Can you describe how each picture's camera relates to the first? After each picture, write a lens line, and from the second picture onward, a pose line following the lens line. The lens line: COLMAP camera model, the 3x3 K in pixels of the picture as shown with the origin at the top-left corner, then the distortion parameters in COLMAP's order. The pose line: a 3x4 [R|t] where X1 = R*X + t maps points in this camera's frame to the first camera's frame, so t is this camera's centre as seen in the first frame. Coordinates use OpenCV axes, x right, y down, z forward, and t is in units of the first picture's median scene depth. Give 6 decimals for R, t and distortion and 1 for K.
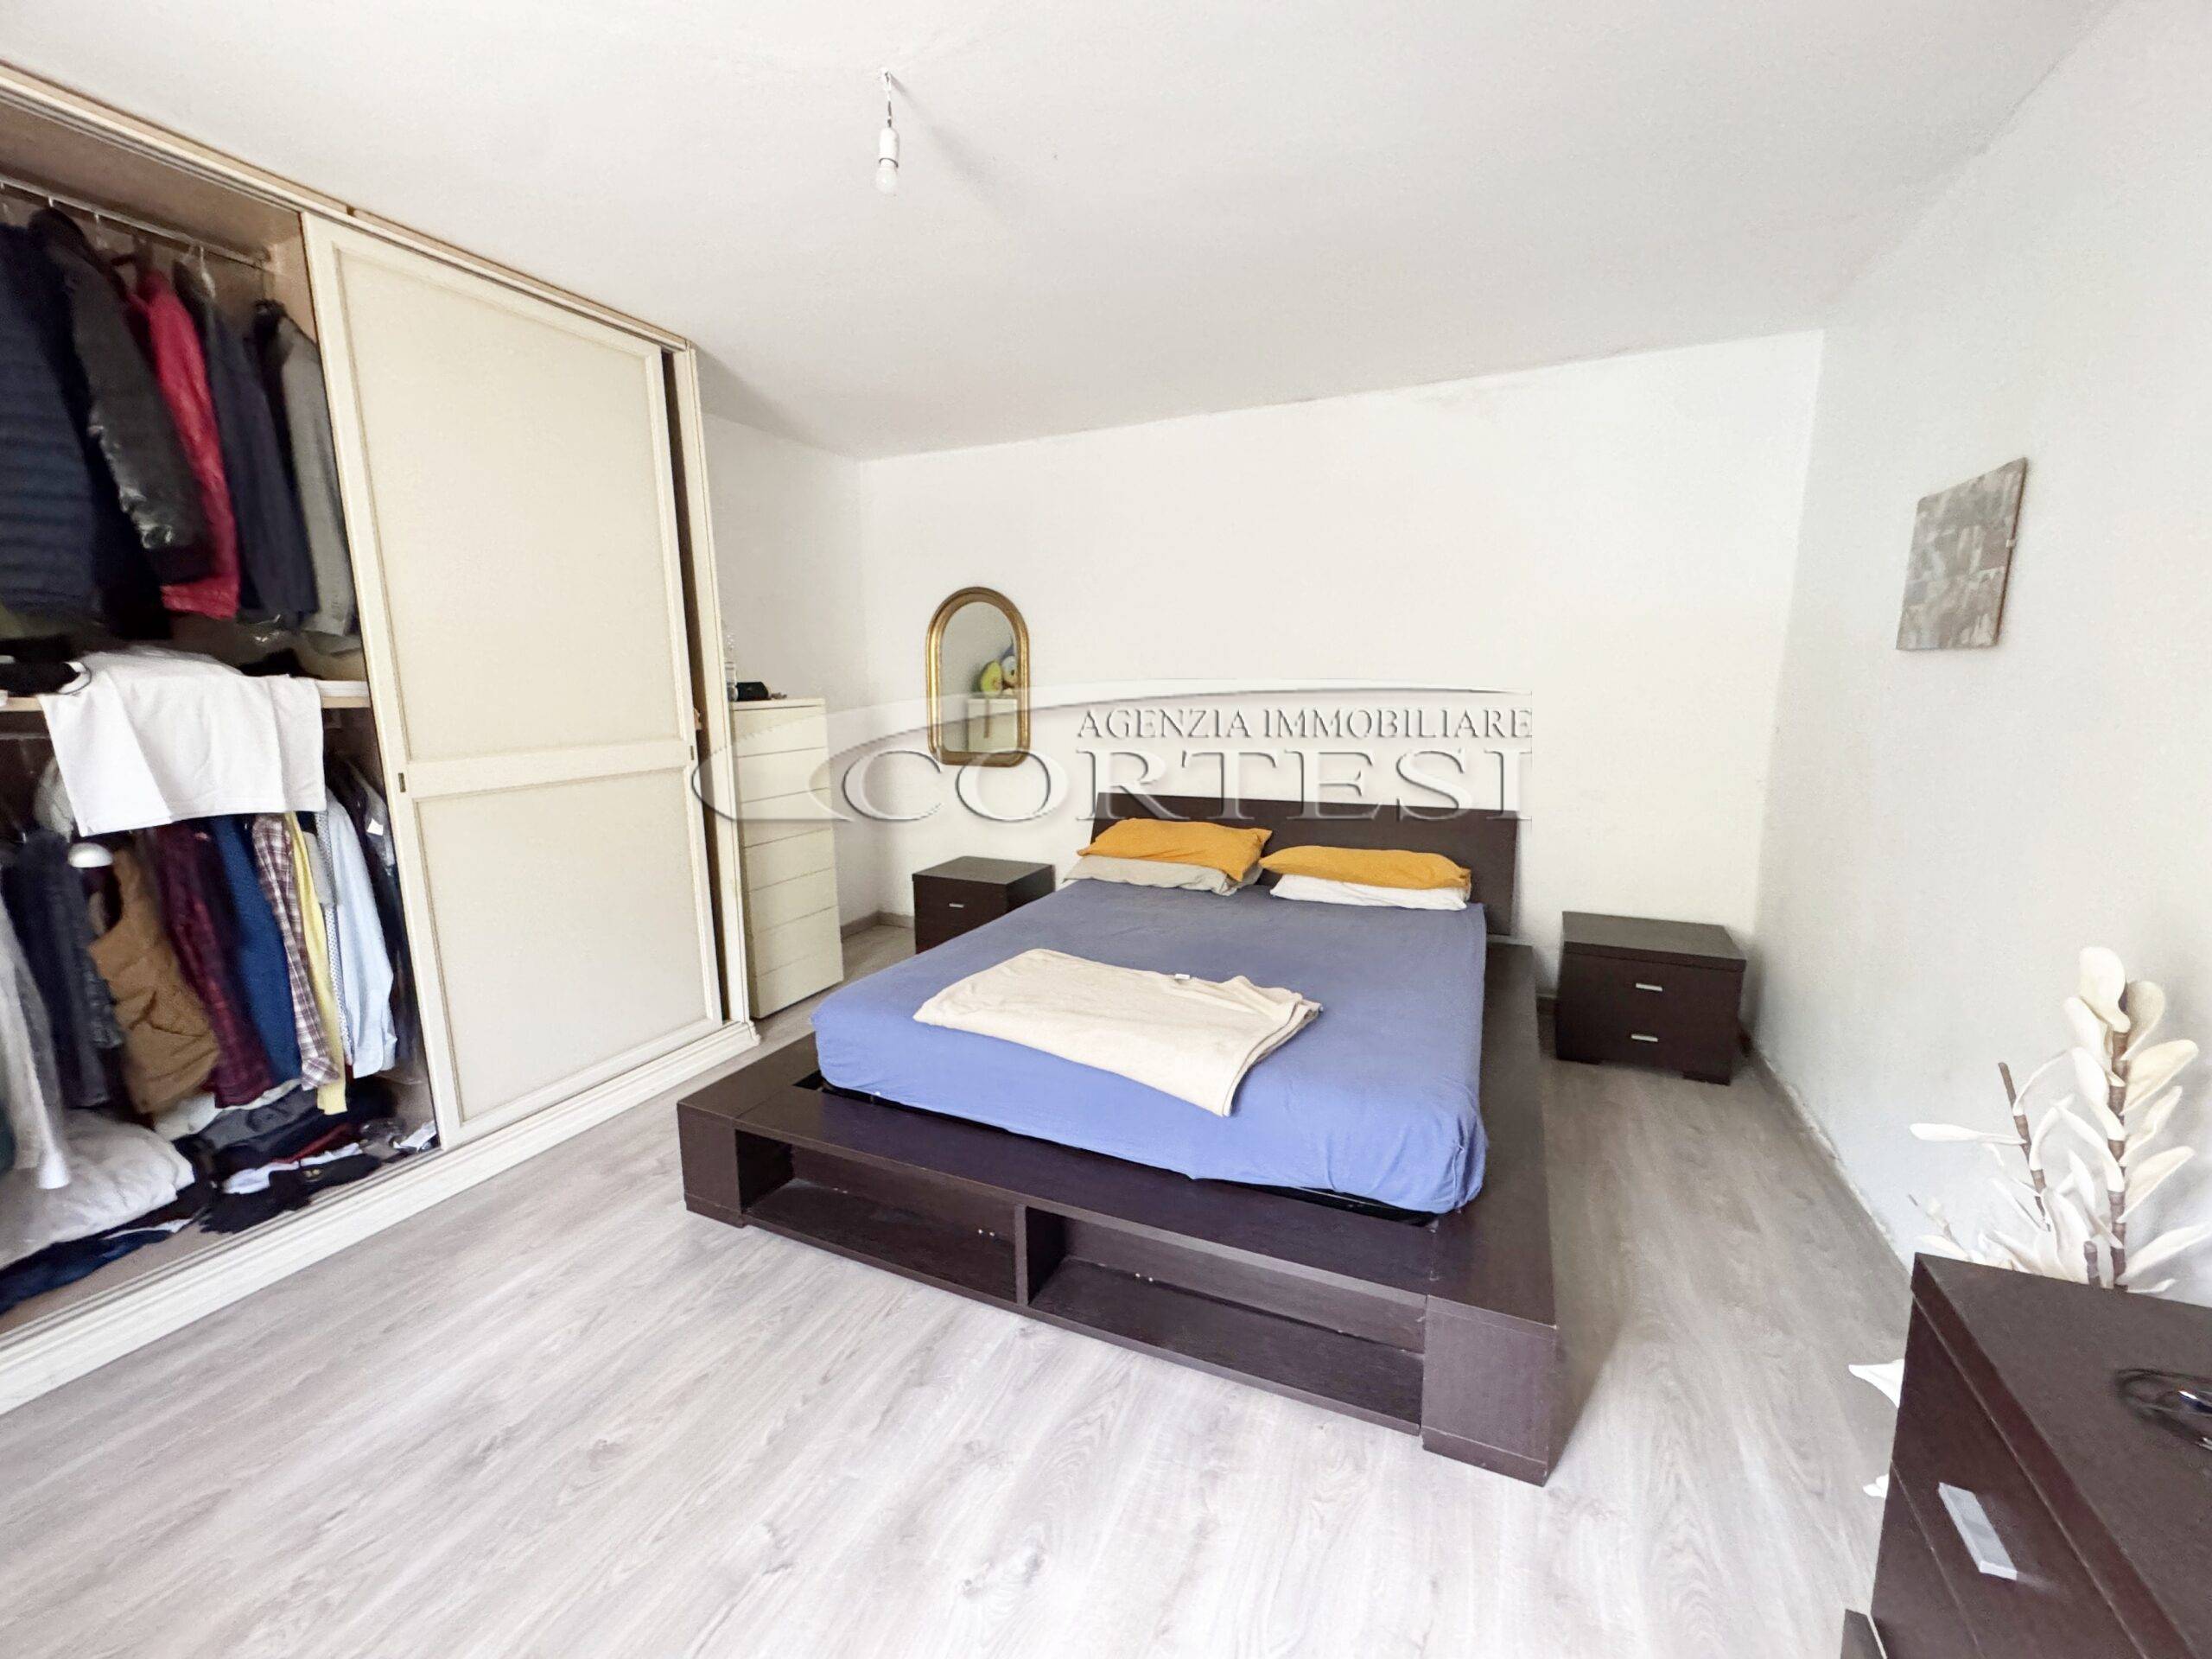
lens RADIAL K [[888.0, 0, 1113.8], [0, 888.0, 826.4], [0, 0, 1]] dist [-0.002007, -0.000316]
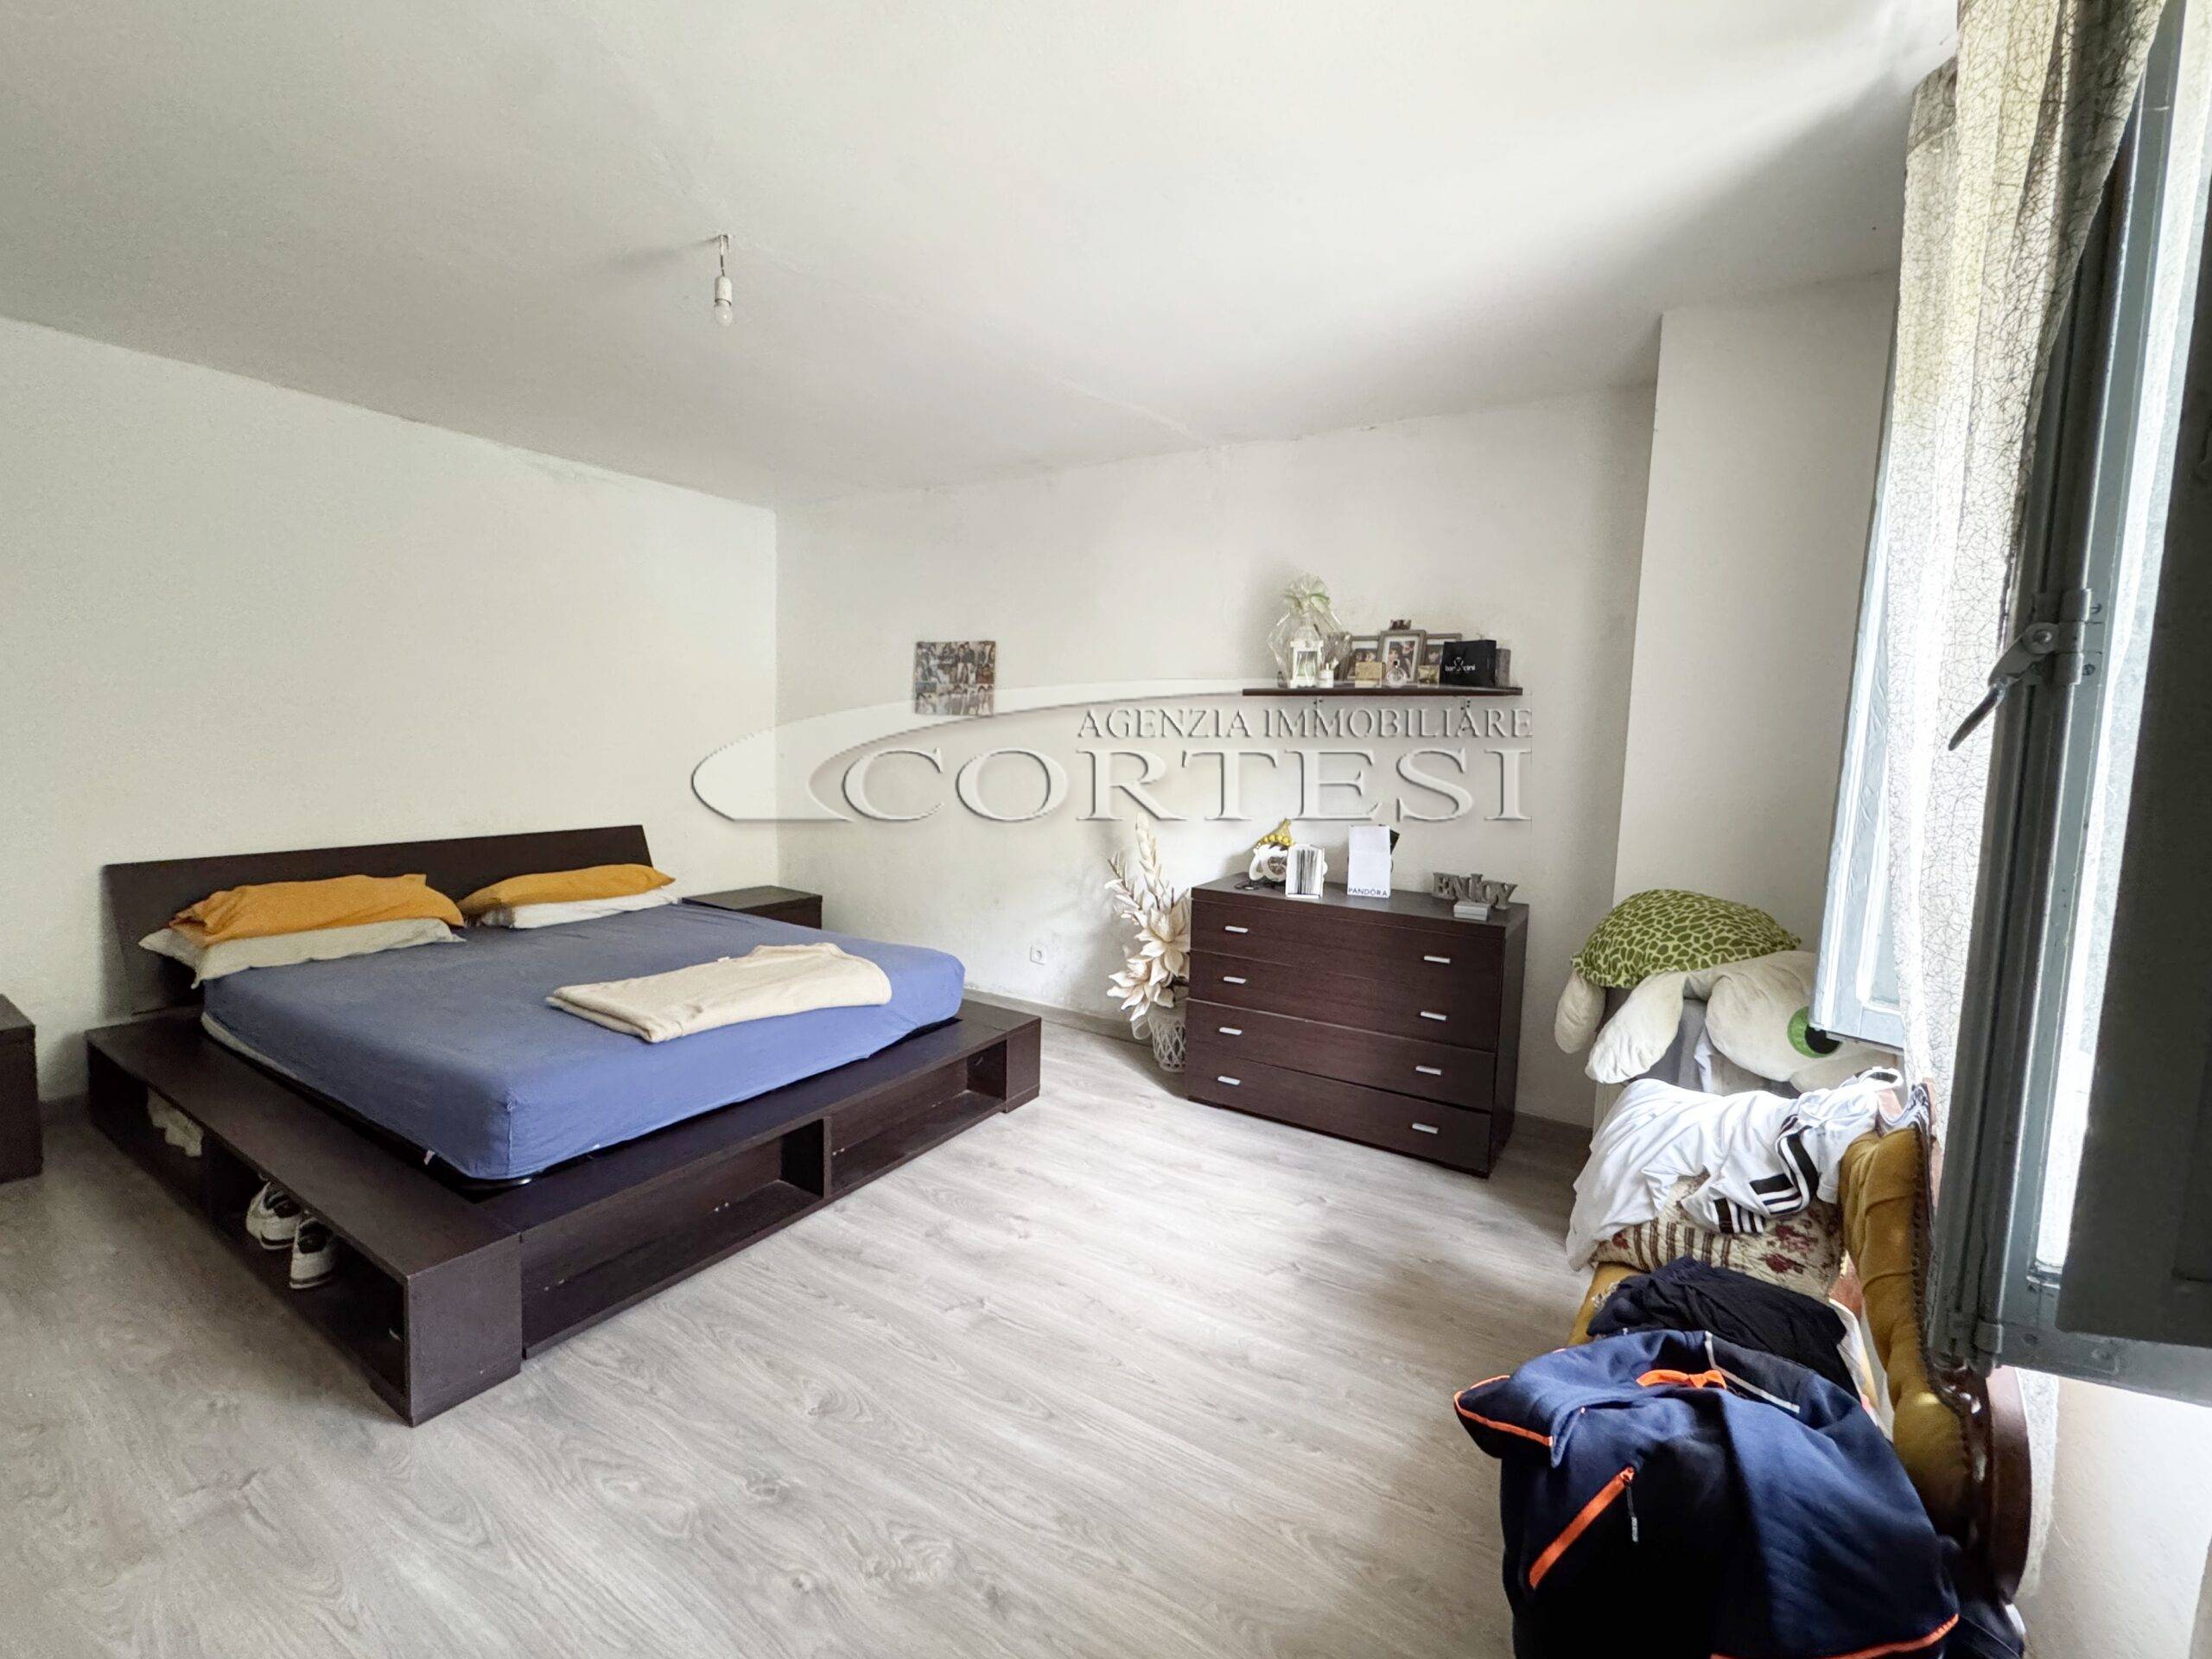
lens RADIAL K [[929.5, 0, 1100.8], [0, 929.5, 824.4], [0, 0, 1]] dist [-0.000325, 0.000049]
pose [[0.144110, -0.086964, 0.985733, -1.169460], [0.128693, 0.989318, 0.068466, -0.039501], [-0.981158, 0.116990, 0.153762, 0.287194]]
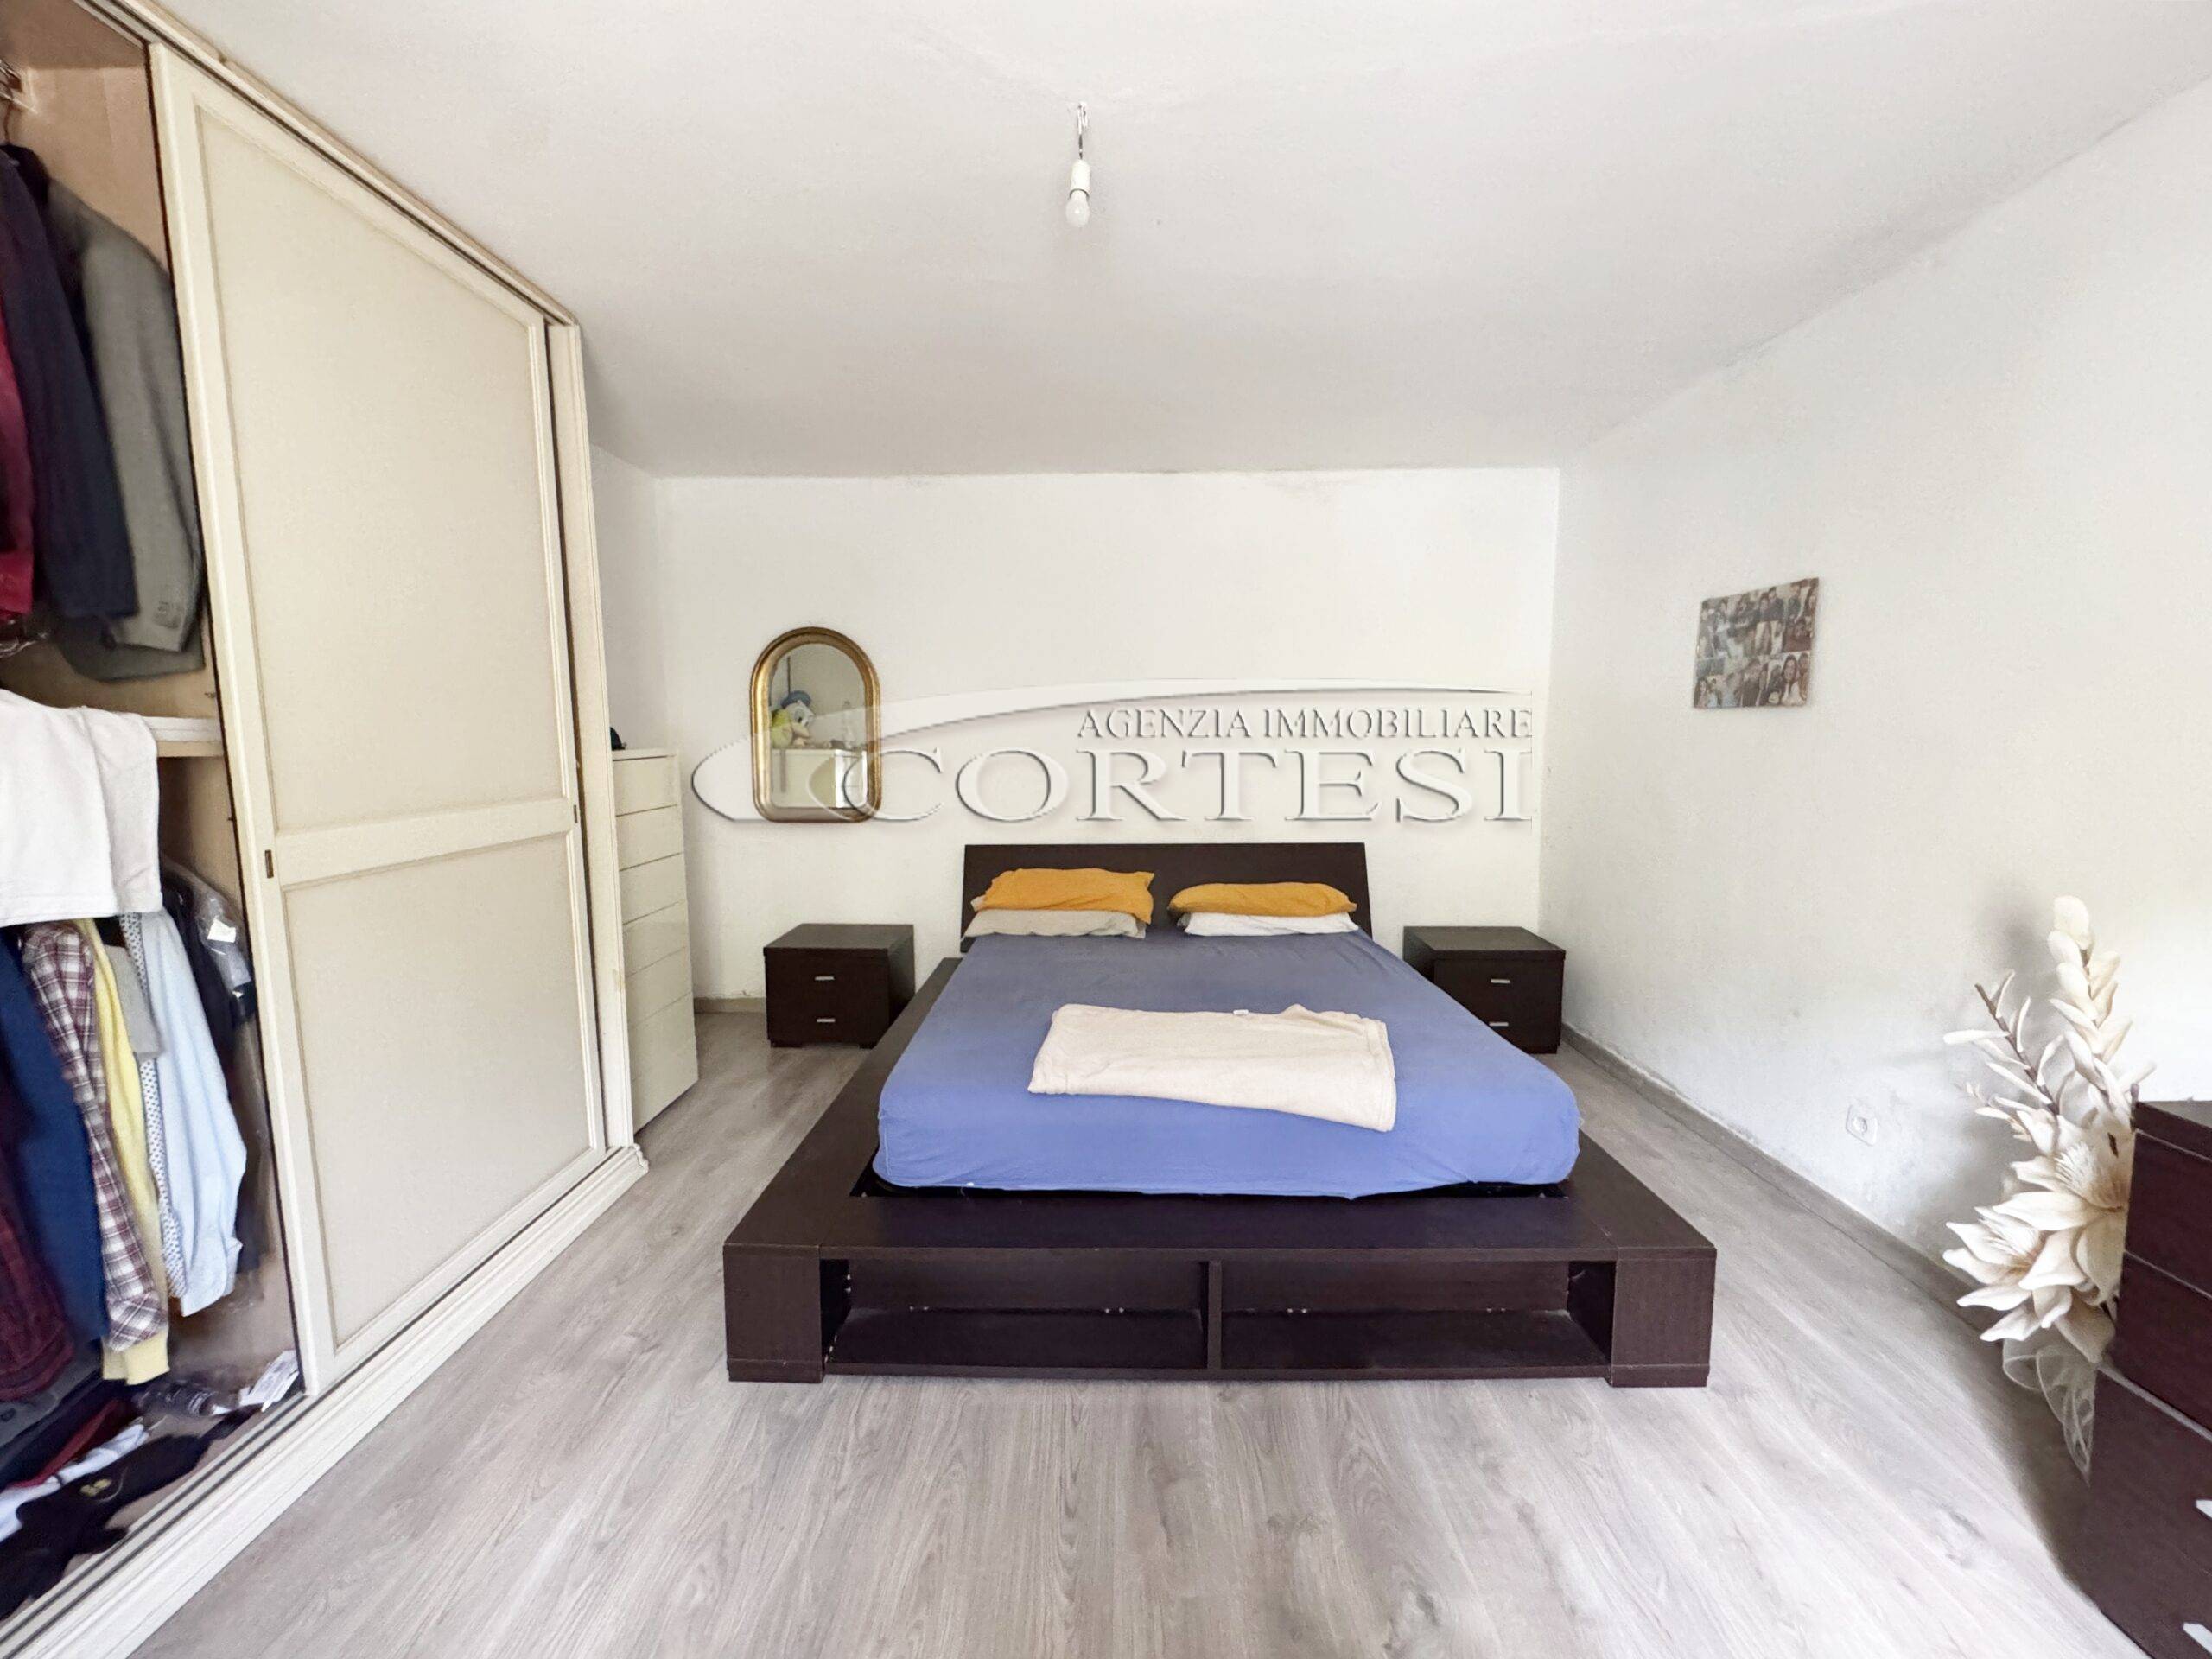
lens RADIAL K [[888.0, 0, 1113.8], [0, 888.0, 826.4], [0, 0, 1]] dist [-0.002007, -0.000316]
pose [[0.918130, -0.037010, 0.394547, -0.485452], [0.060594, 0.997033, -0.047480, -0.005886], [-0.391619, 0.067499, 0.917648, 0.106931]]
